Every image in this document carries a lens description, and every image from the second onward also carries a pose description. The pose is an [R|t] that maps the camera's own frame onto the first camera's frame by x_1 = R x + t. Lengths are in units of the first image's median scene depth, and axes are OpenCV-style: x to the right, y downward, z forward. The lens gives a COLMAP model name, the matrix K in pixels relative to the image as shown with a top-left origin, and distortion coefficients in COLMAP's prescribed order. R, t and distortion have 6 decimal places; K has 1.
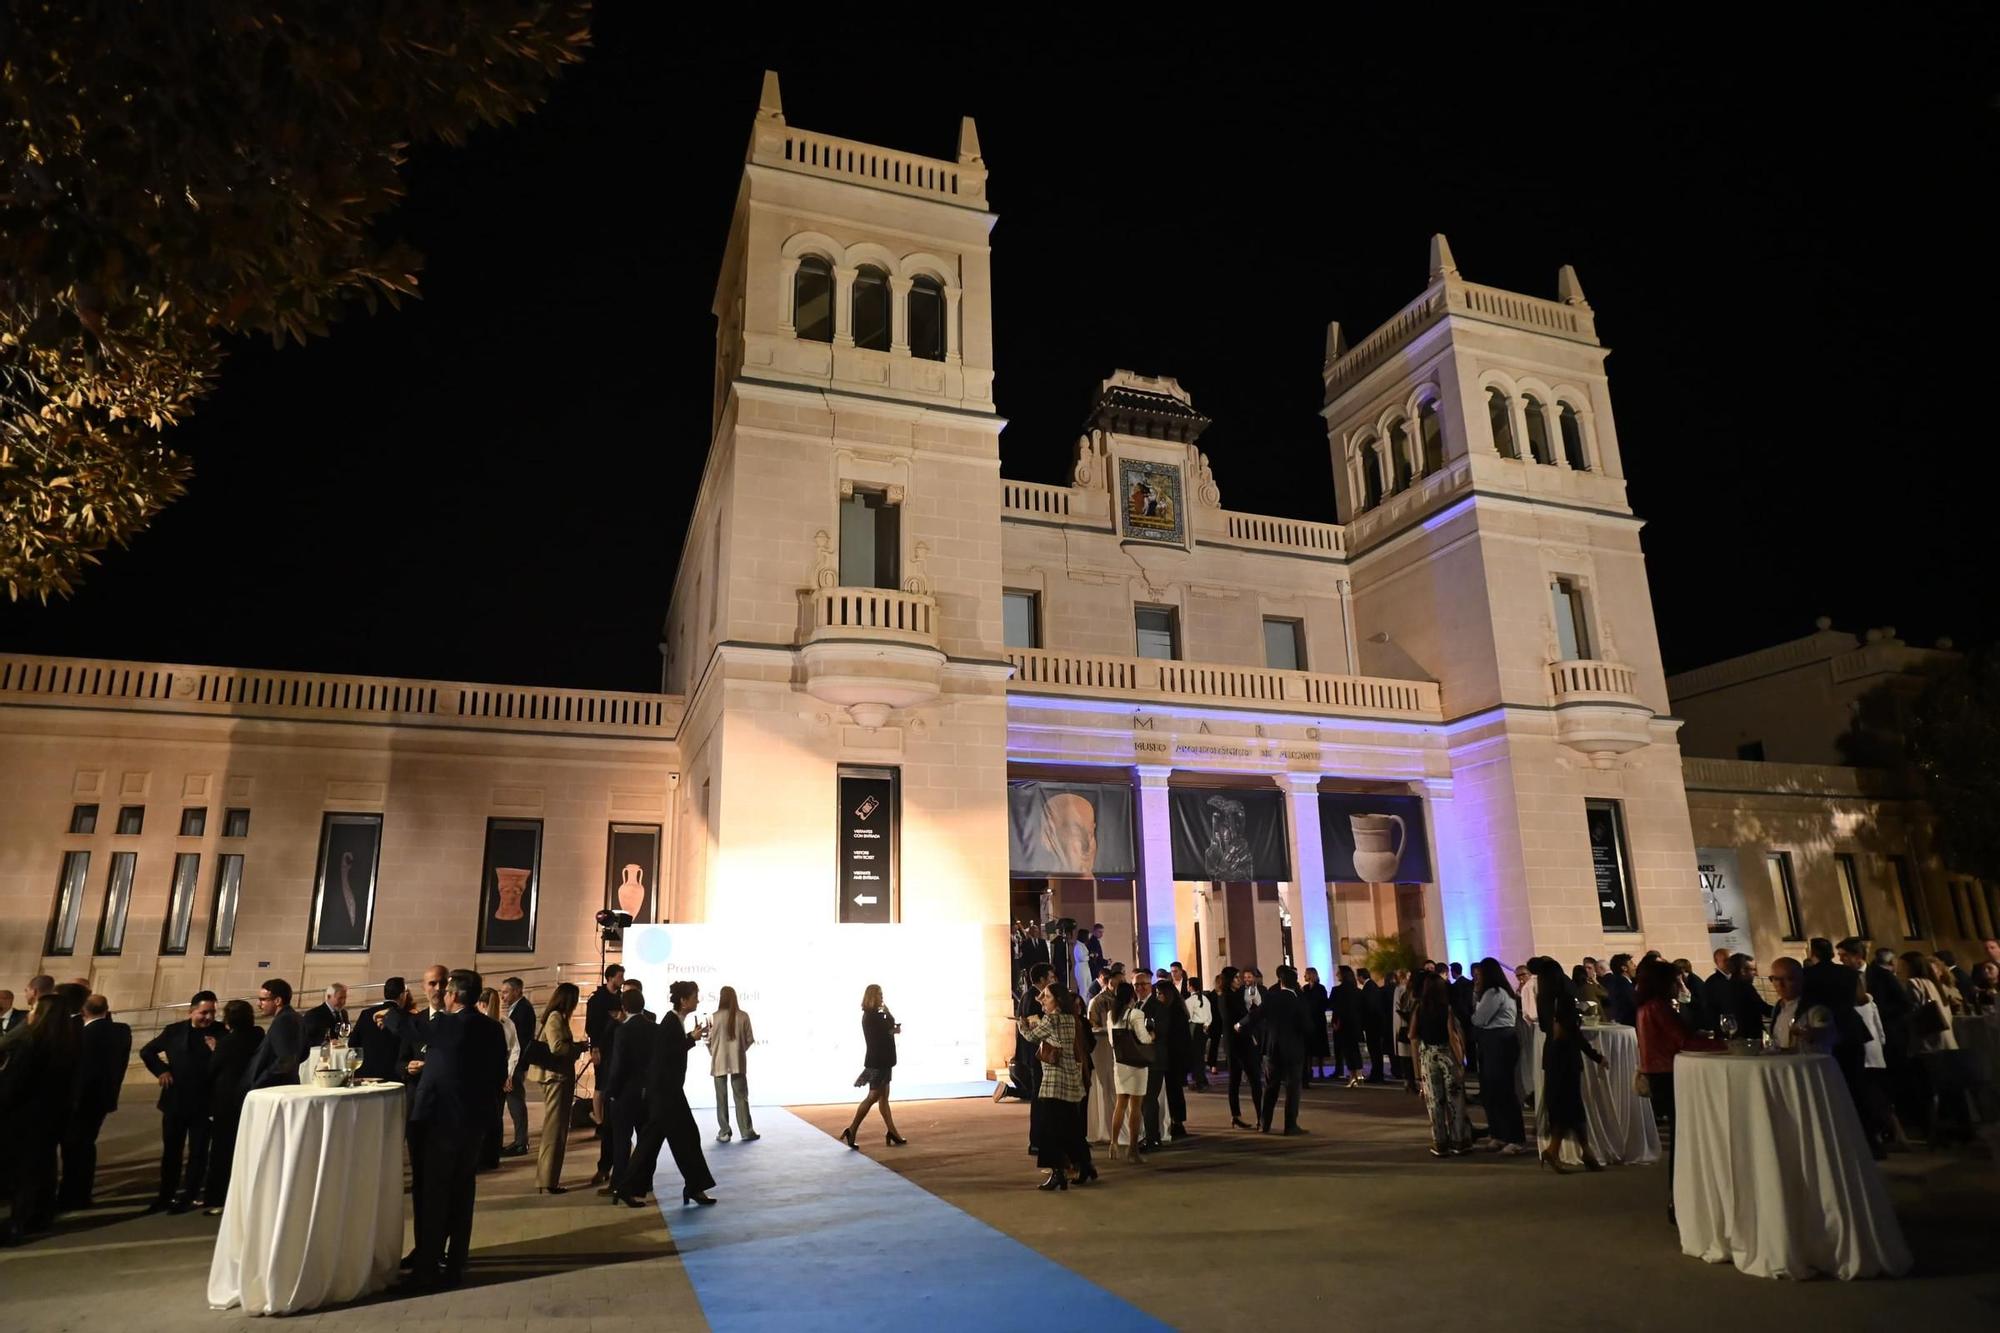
lens RADIAL K [[1206.1, 0, 990.5], [0, 1206.1, 663.5], [0, 0, 1]] dist [-0.010222, -0.001624]
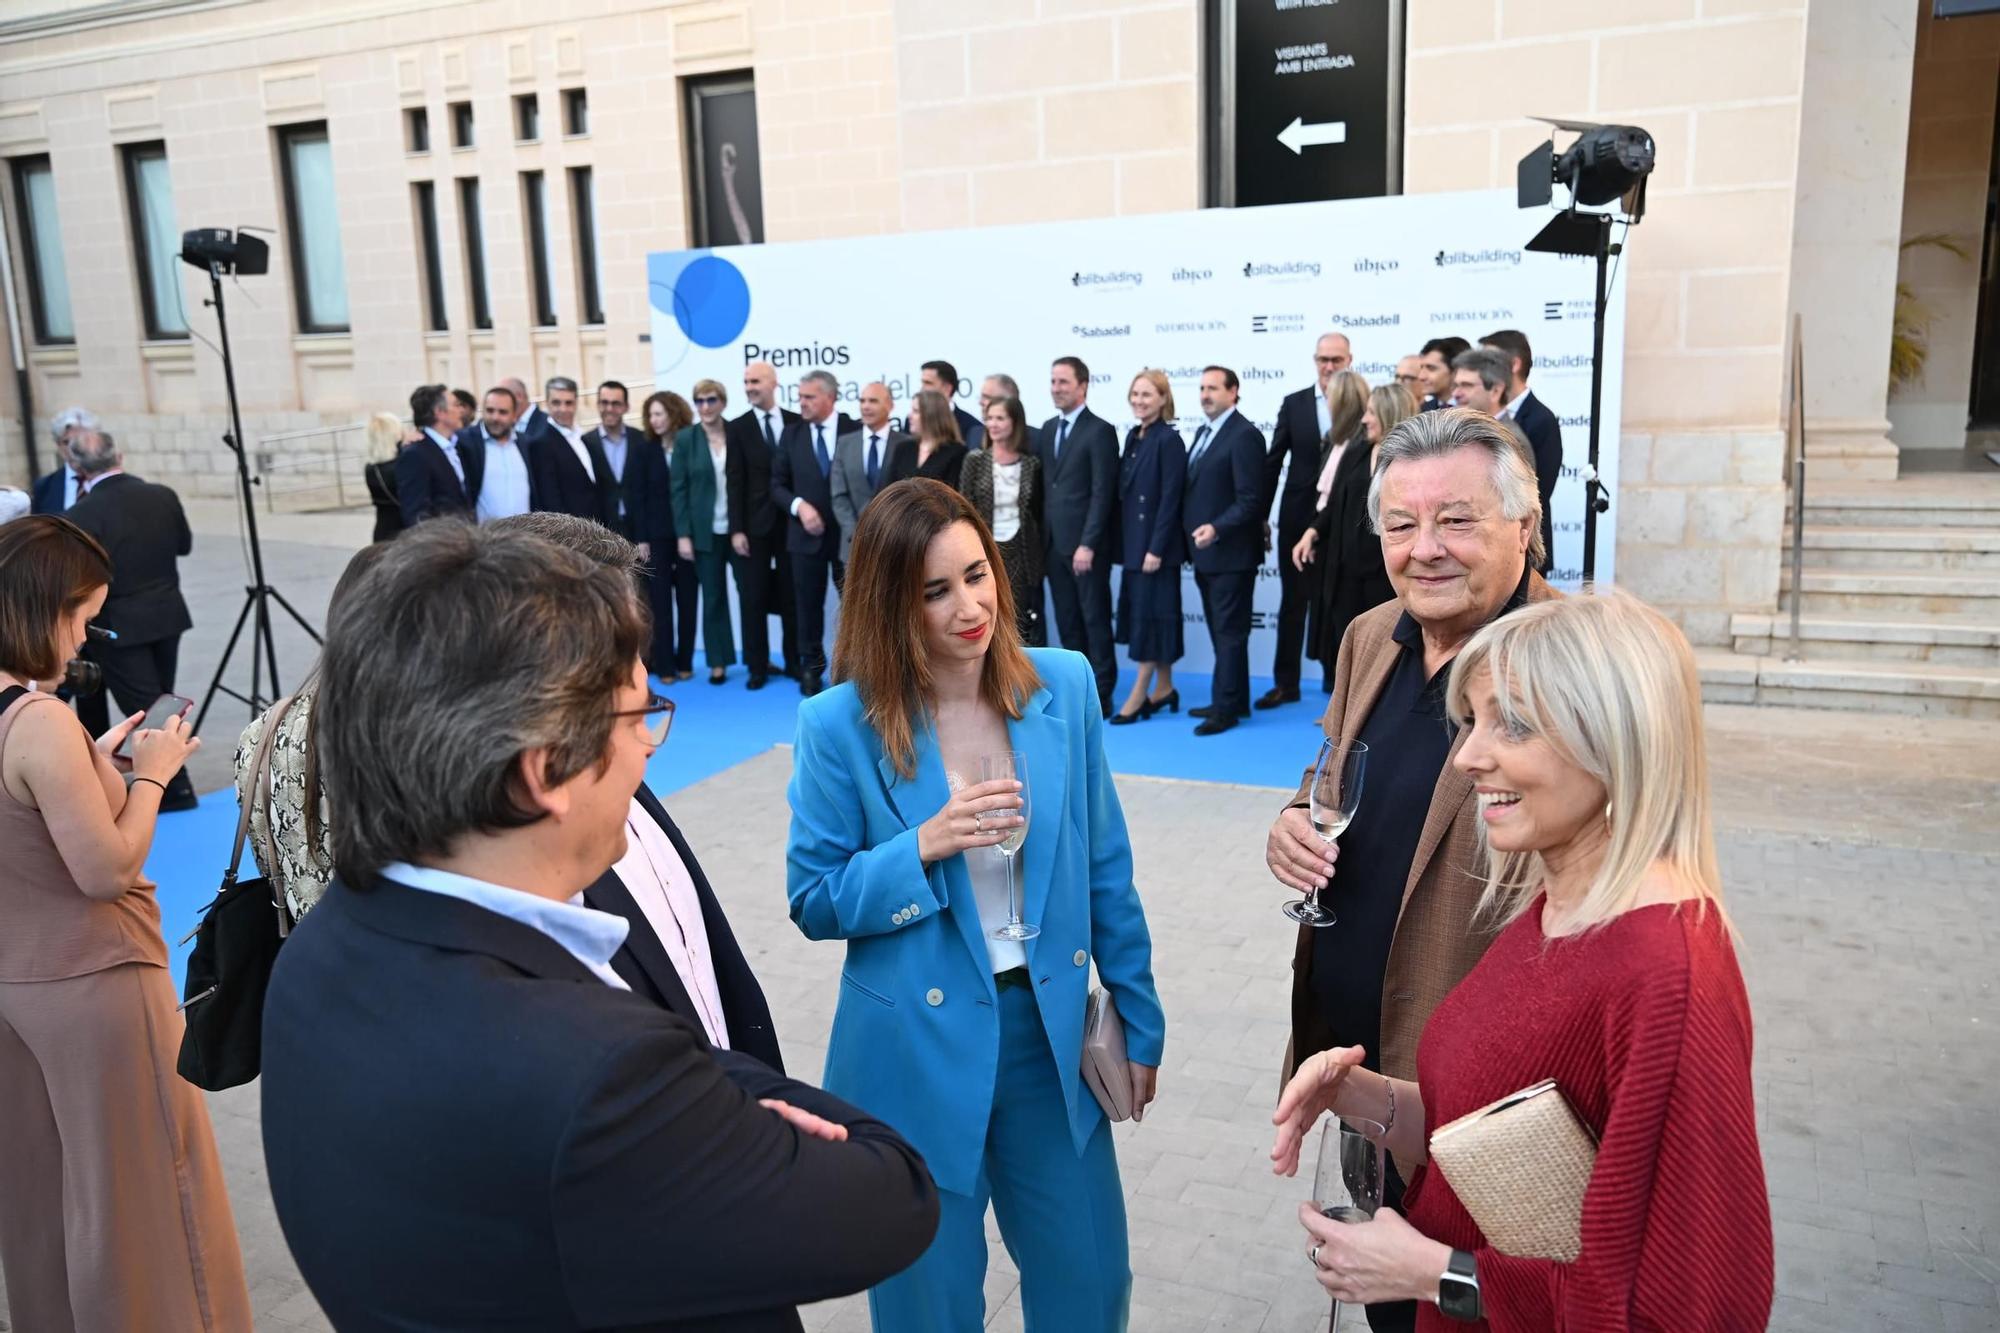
lens RADIAL K [[1634.5, 0, 1004.4], [0, 1634.5, 678.2], [0, 0, 1]] dist [0.013775, -0.002552]
pose [[0.716469, 0.127276, -0.685910, 0.164381], [0.203737, 0.902178, 0.380219, 0.139106], [0.667206, -0.412160, 0.620452, 0.584422]]
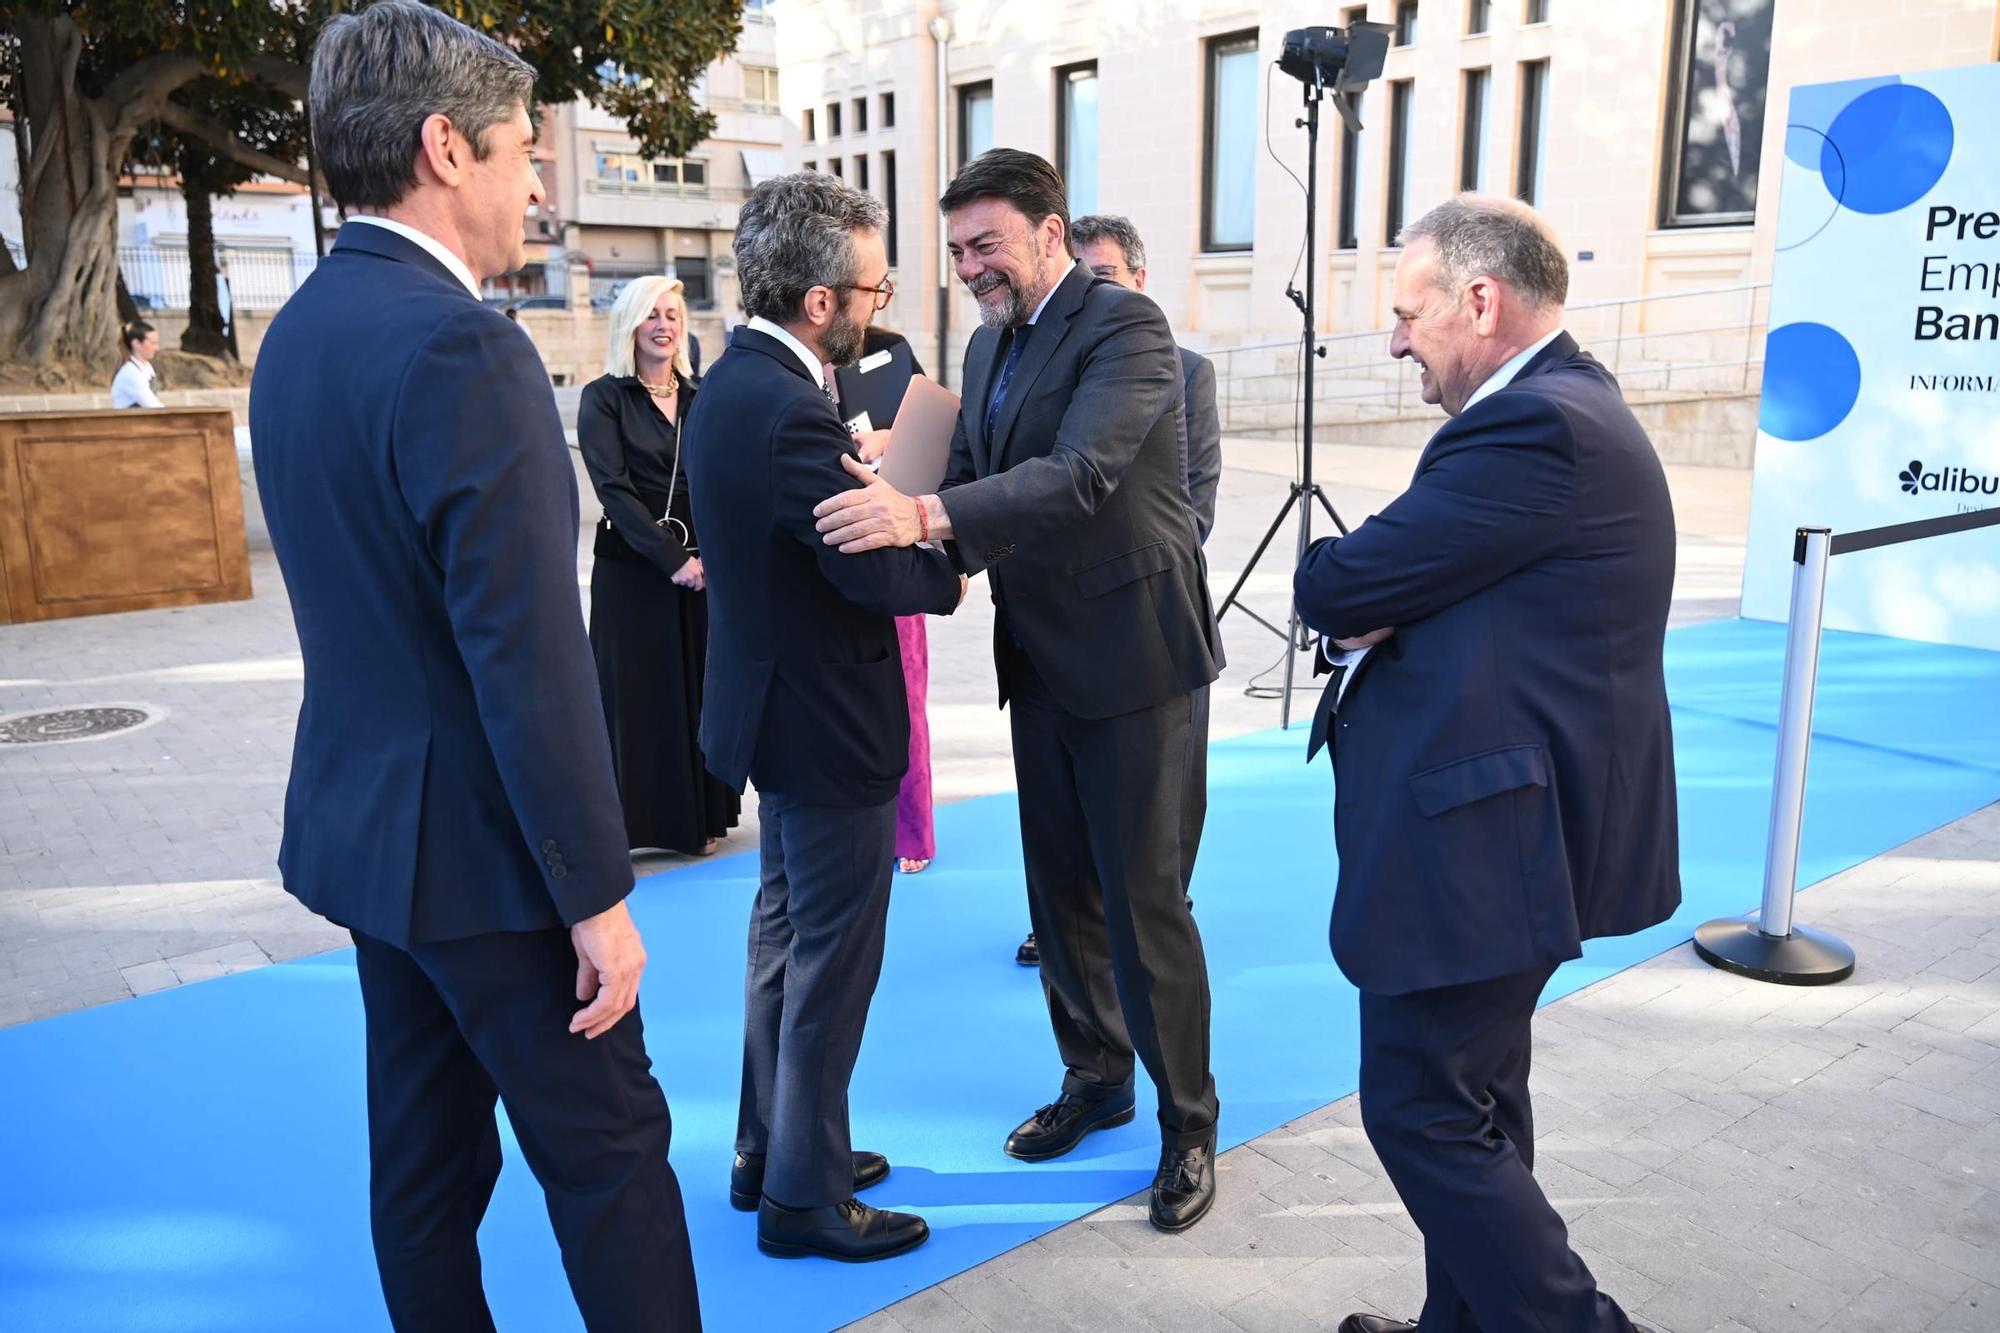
lens RADIAL K [[1634.5, 0, 1011.7], [0, 1634.5, 667.3], [0, 0, 1]] dist [0.013775, -0.002552]
pose [[0.327245, 0.206692, -0.922057, 0.043826], [0.244381, 0.924075, 0.293876, 0.158279], [0.912792, -0.321503, 0.251887, 0.575792]]
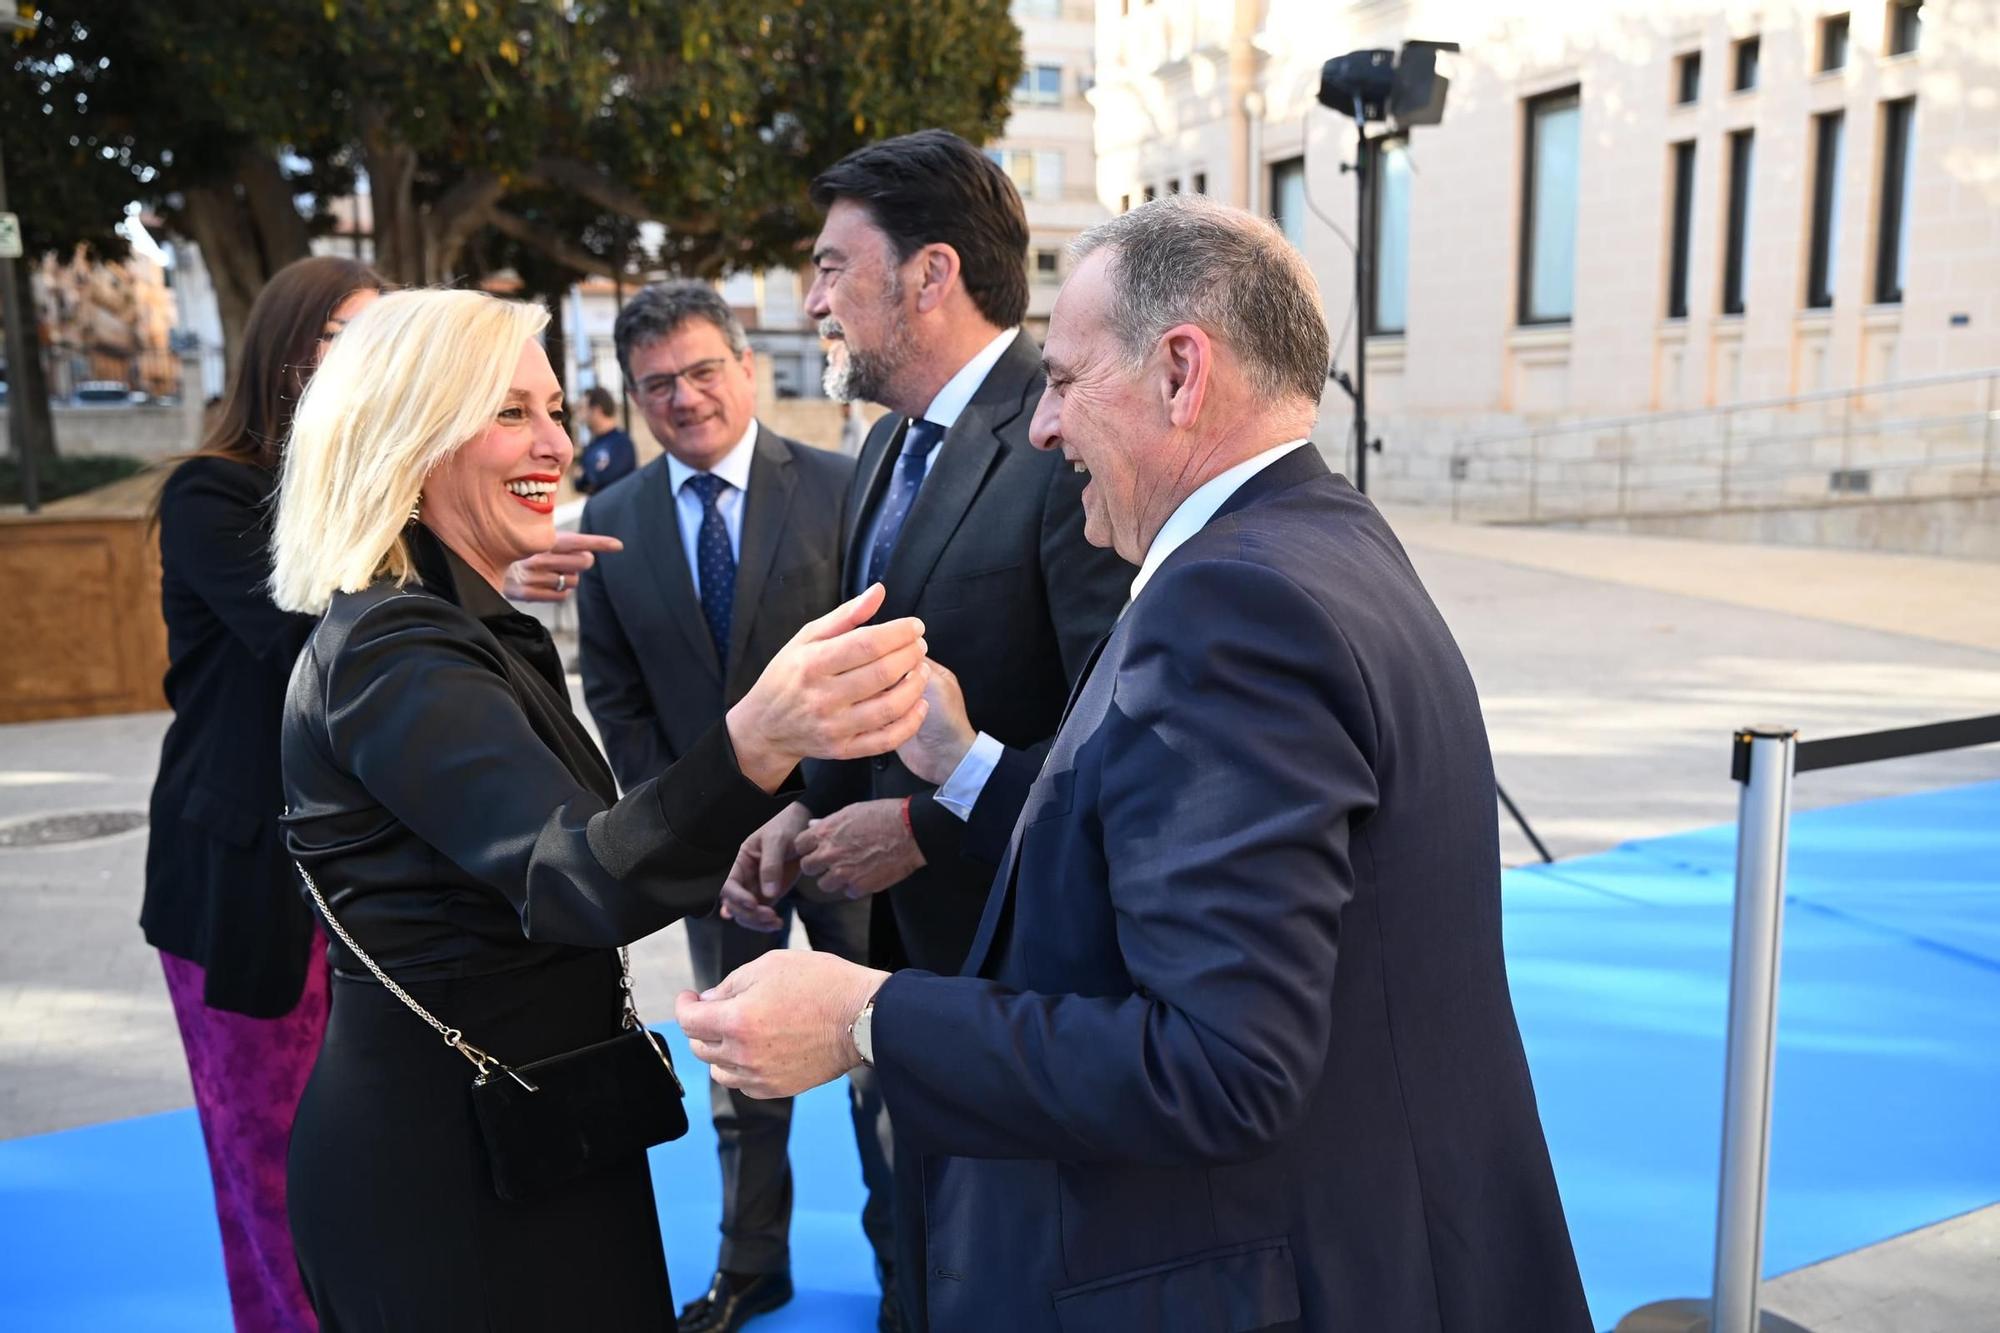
lens RADIAL K [[1634.5, 0, 1005.5], [0, 1634.5, 660.9], [0, 0, 1]] dist [0.013775, -0.002552]
pose [[0.094844, 0.163535, -0.981968, 0.011457], [0.271755, 0.944695, 0.183576, 0.178021], [0.957681, -0.284266, 0.045158, 0.651066]]
